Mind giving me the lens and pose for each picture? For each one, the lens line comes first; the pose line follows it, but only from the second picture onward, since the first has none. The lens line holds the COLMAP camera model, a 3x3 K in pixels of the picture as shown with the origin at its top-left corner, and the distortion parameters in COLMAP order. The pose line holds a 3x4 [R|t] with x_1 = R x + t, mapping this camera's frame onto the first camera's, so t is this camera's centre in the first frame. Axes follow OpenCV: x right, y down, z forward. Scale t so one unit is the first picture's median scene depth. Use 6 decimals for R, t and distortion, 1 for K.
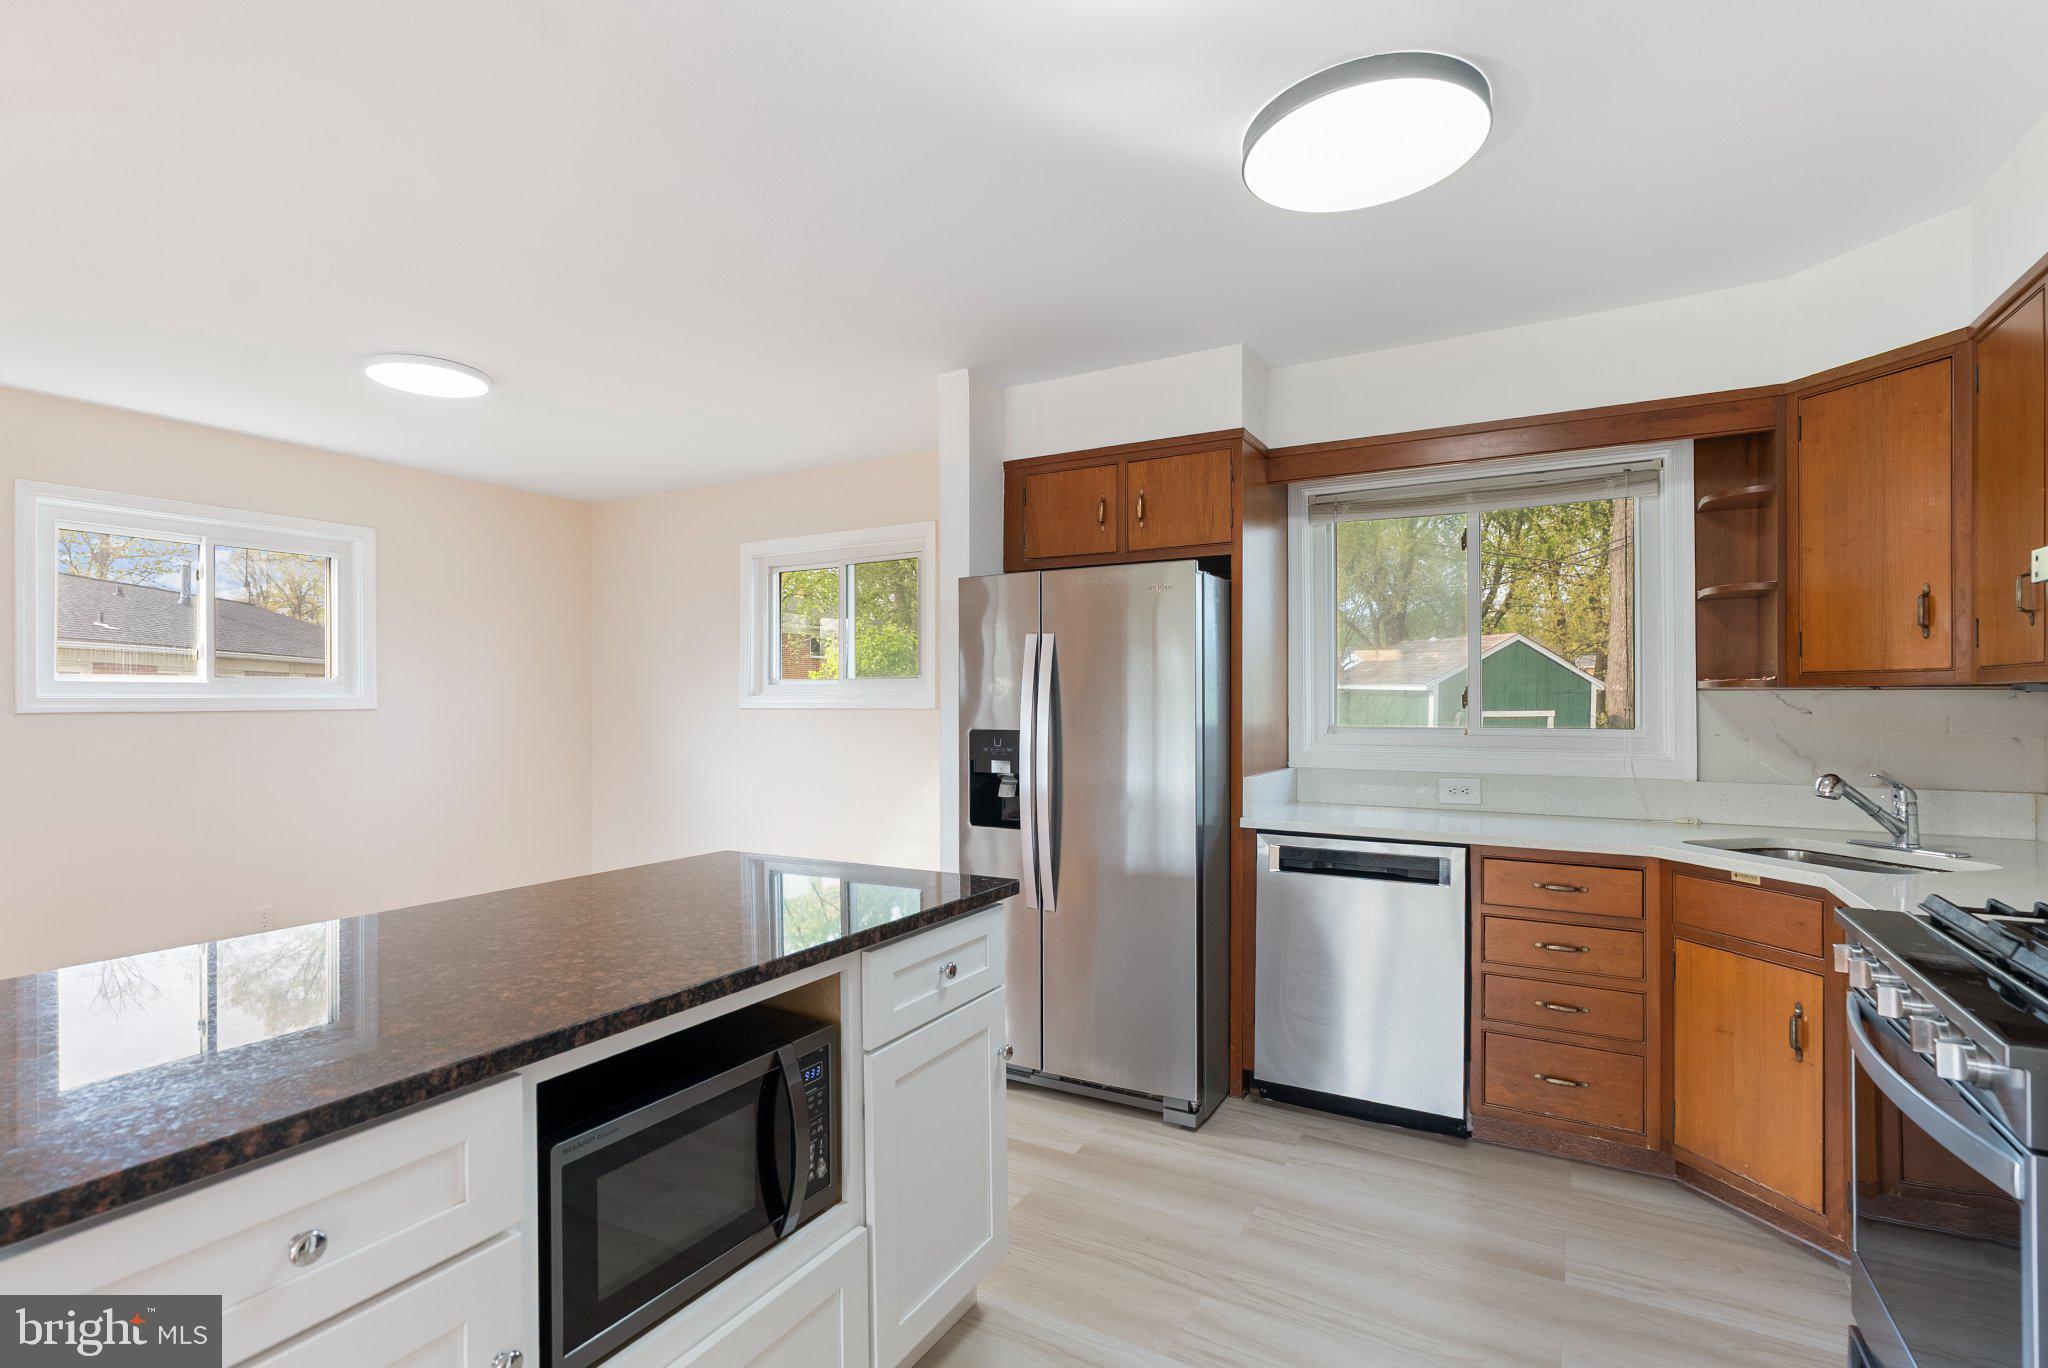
lens RADIAL K [[975.1, 0, 1006.2], [0, 975.1, 693.1], [0, 0, 1]] dist [-0.004910, 0.004075]
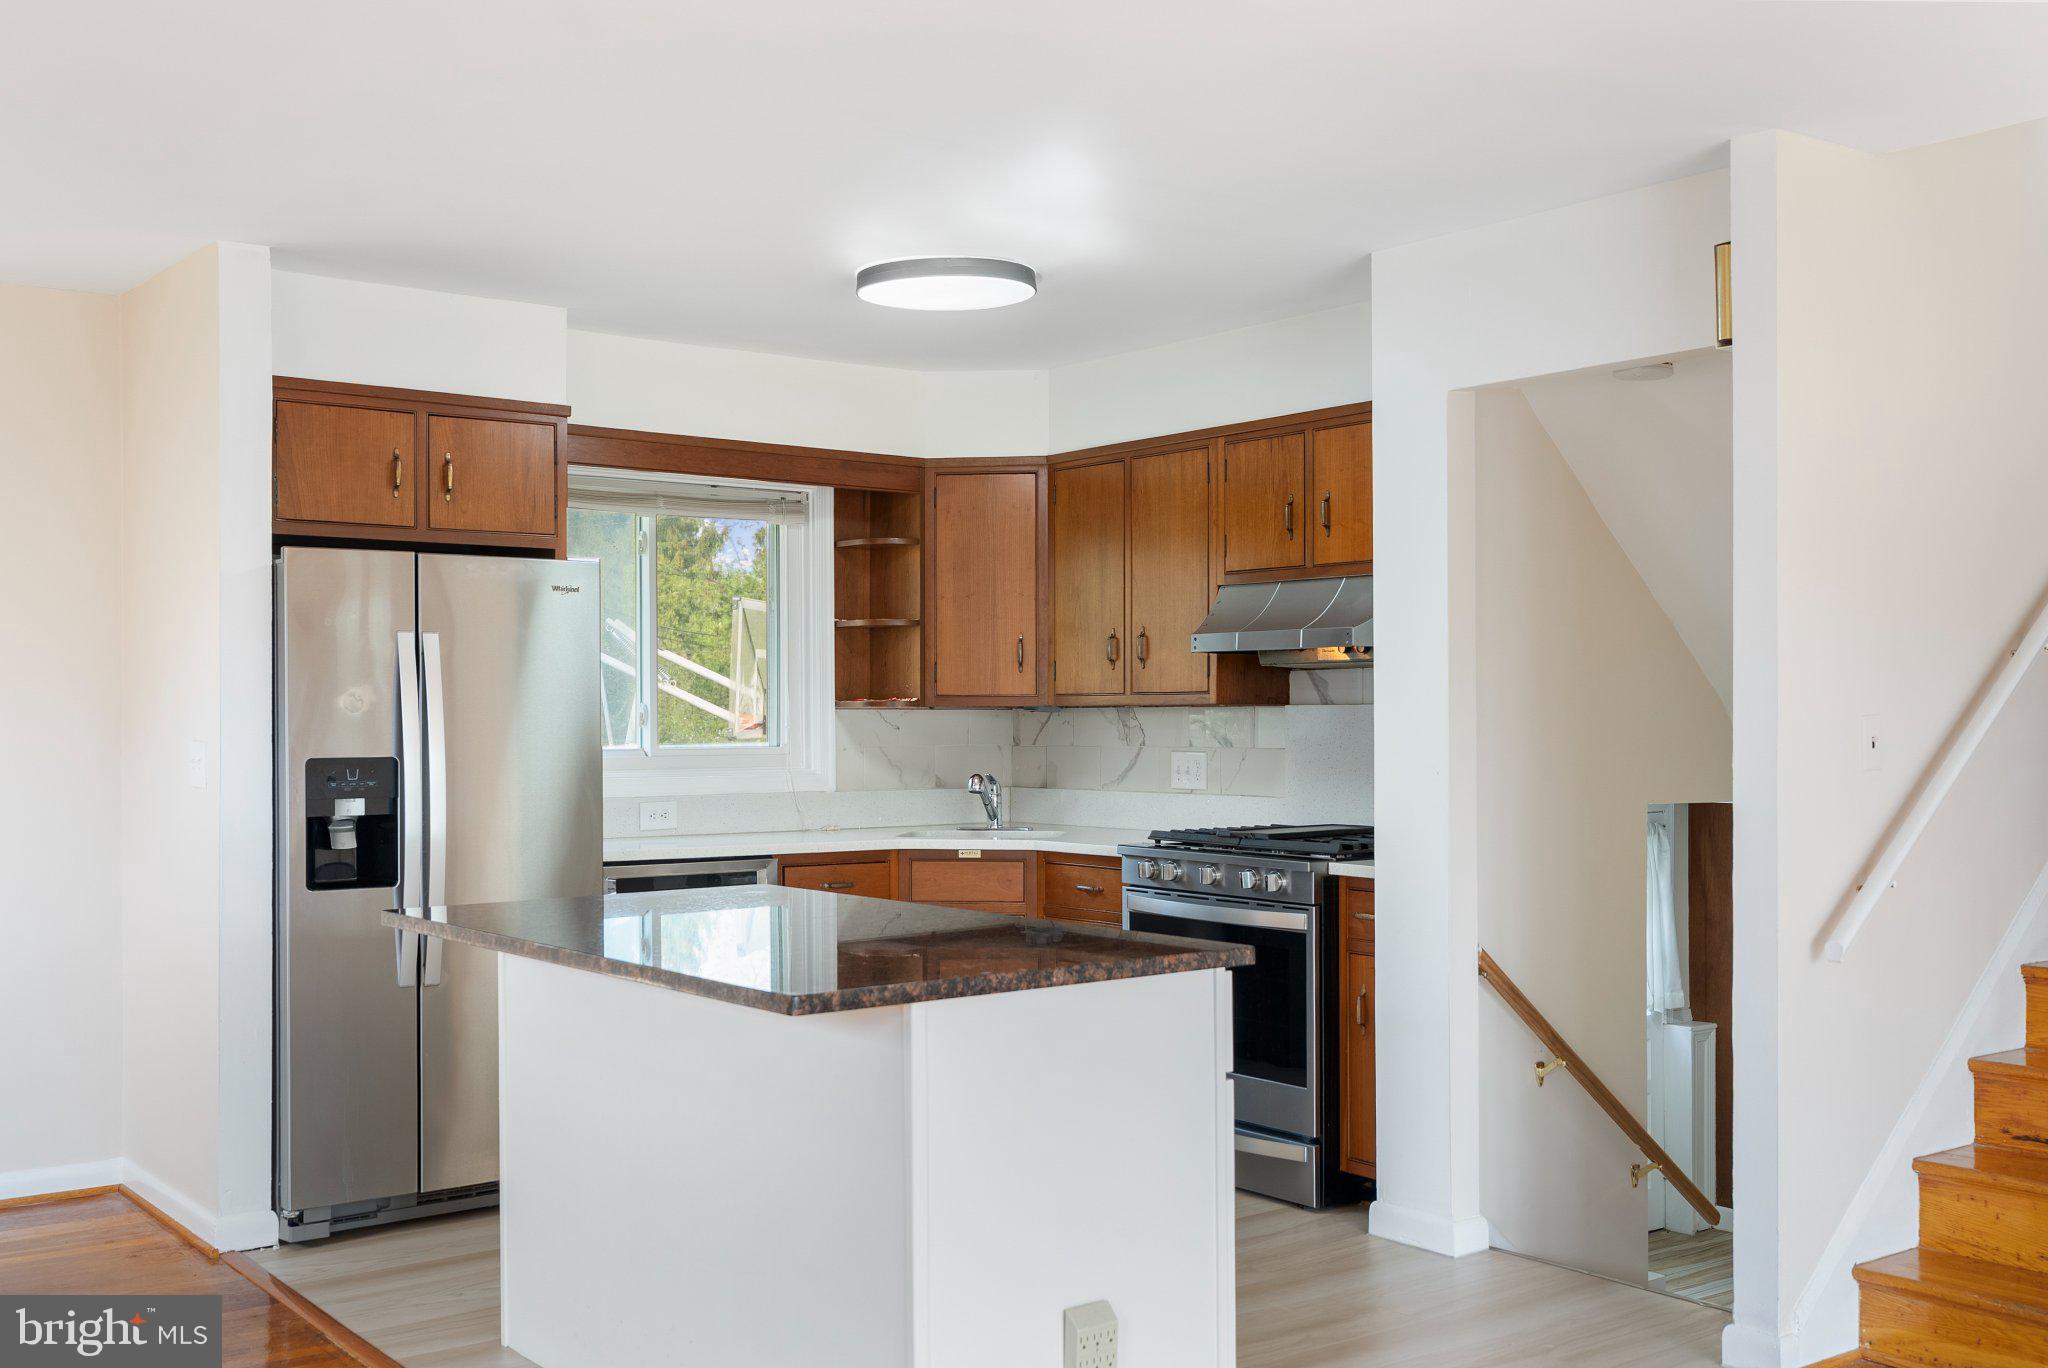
lens RADIAL K [[2049.1, 0, 1030.2], [0, 2049.1, 700.7], [0, 0, 1]] dist [0.006586, 0.000000]
pose [[0.370365, 0.007660, 0.928855, -1.344584], [-0.004289, 0.999969, -0.006536, 0.001971], [-0.928876, -0.001563, 0.370386, -0.065876]]
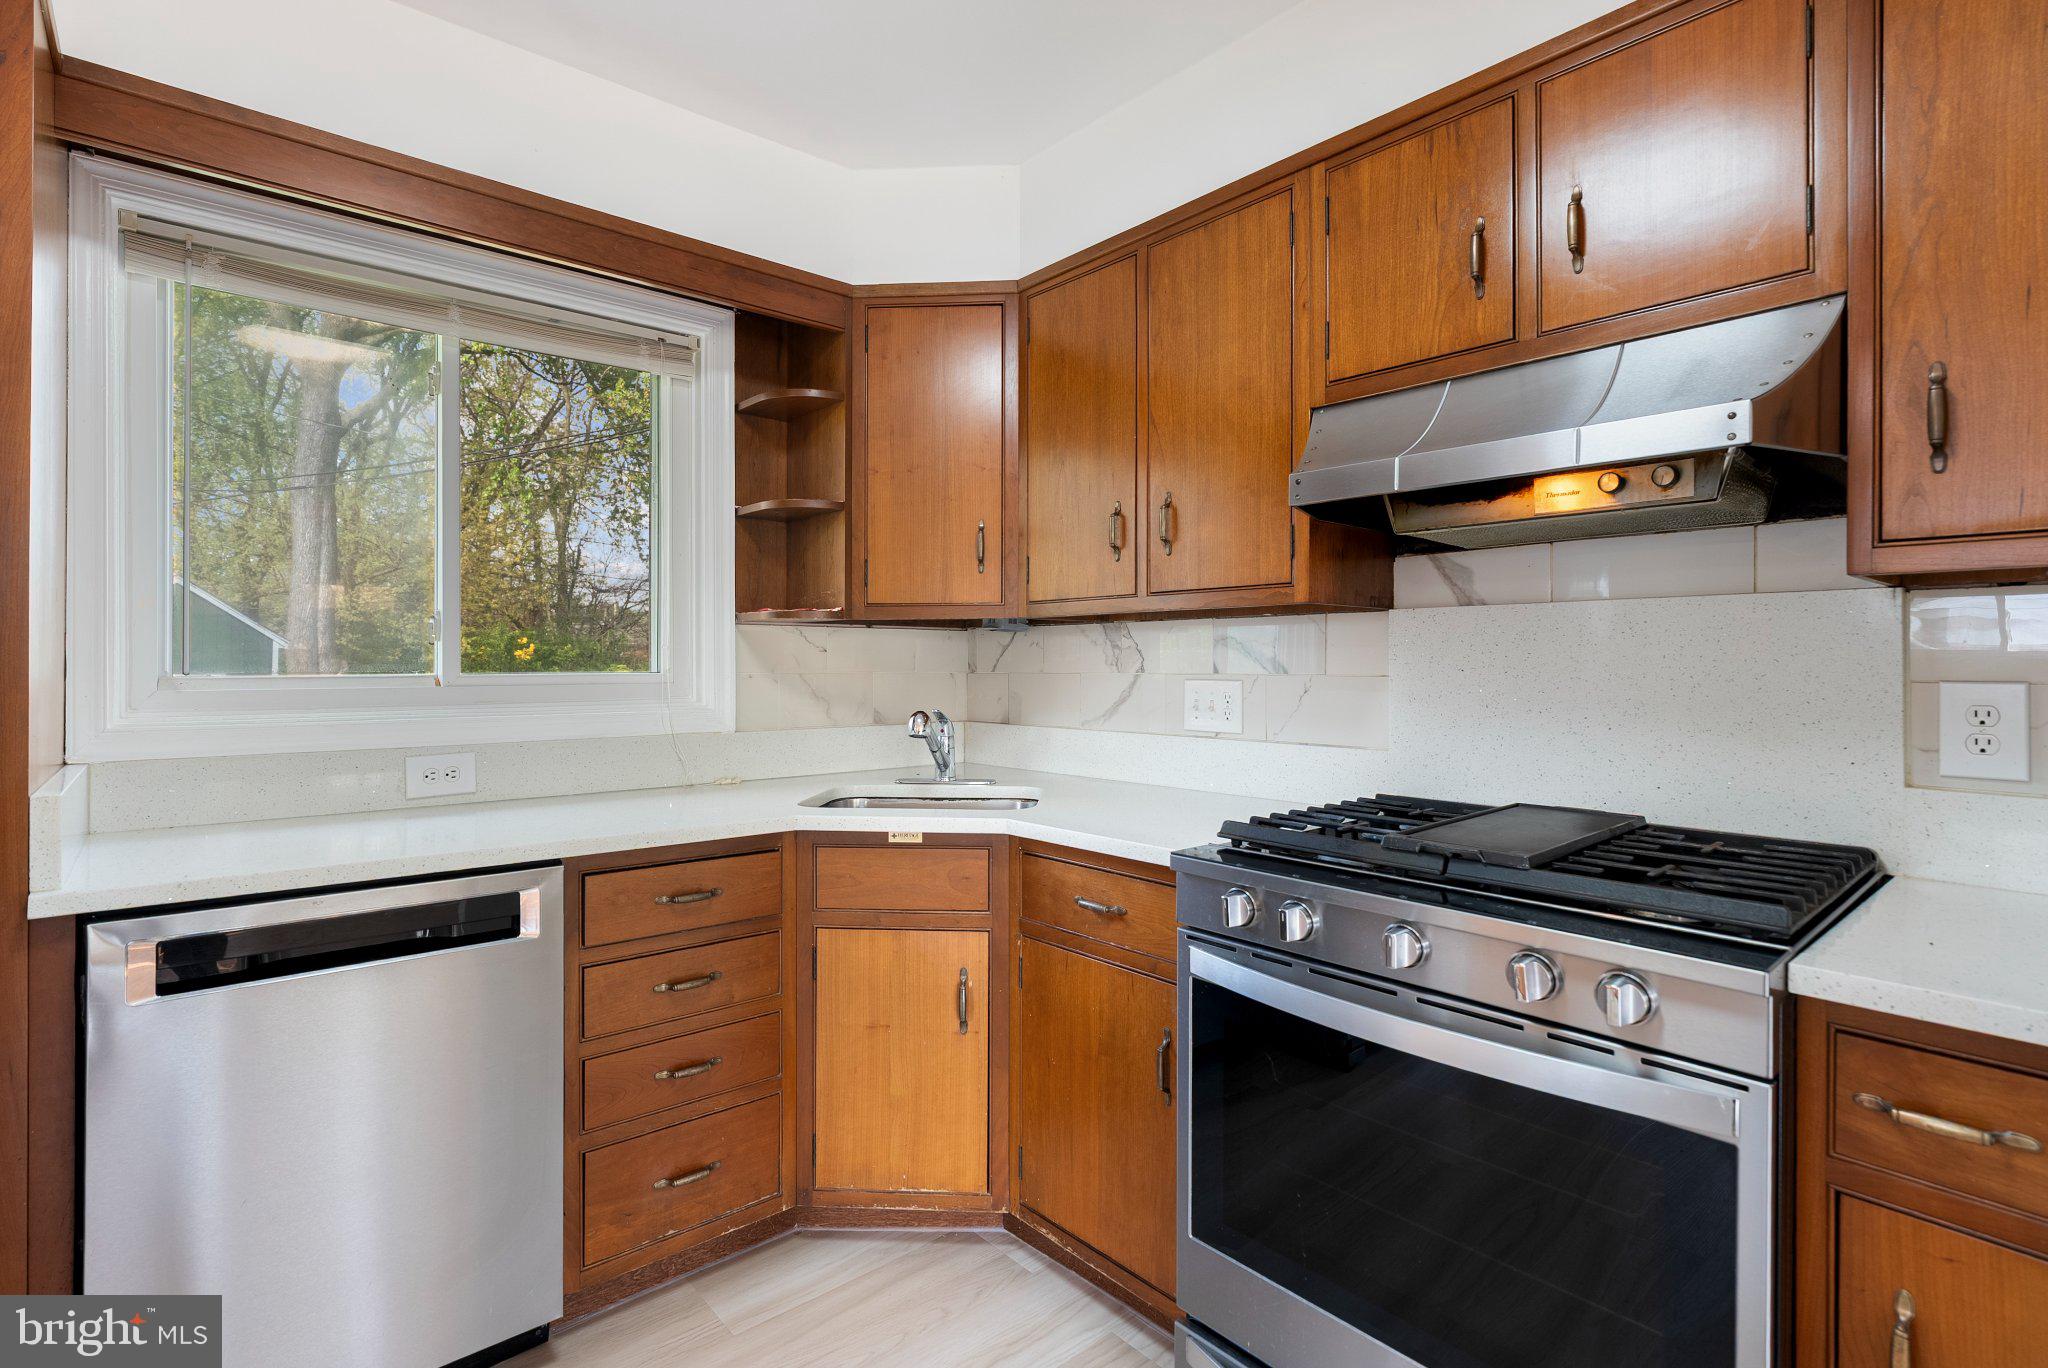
lens RADIAL K [[975.1, 0, 1021.8], [0, 975.1, 660.5], [0, 0, 1]] dist [-0.004910, 0.004075]
pose [[0.319761, 0.003975, 0.947490, -0.009633], [-0.006458, 0.999977, -0.002015, 0.028501], [-0.947476, -0.005475, 0.319780, 0.487482]]
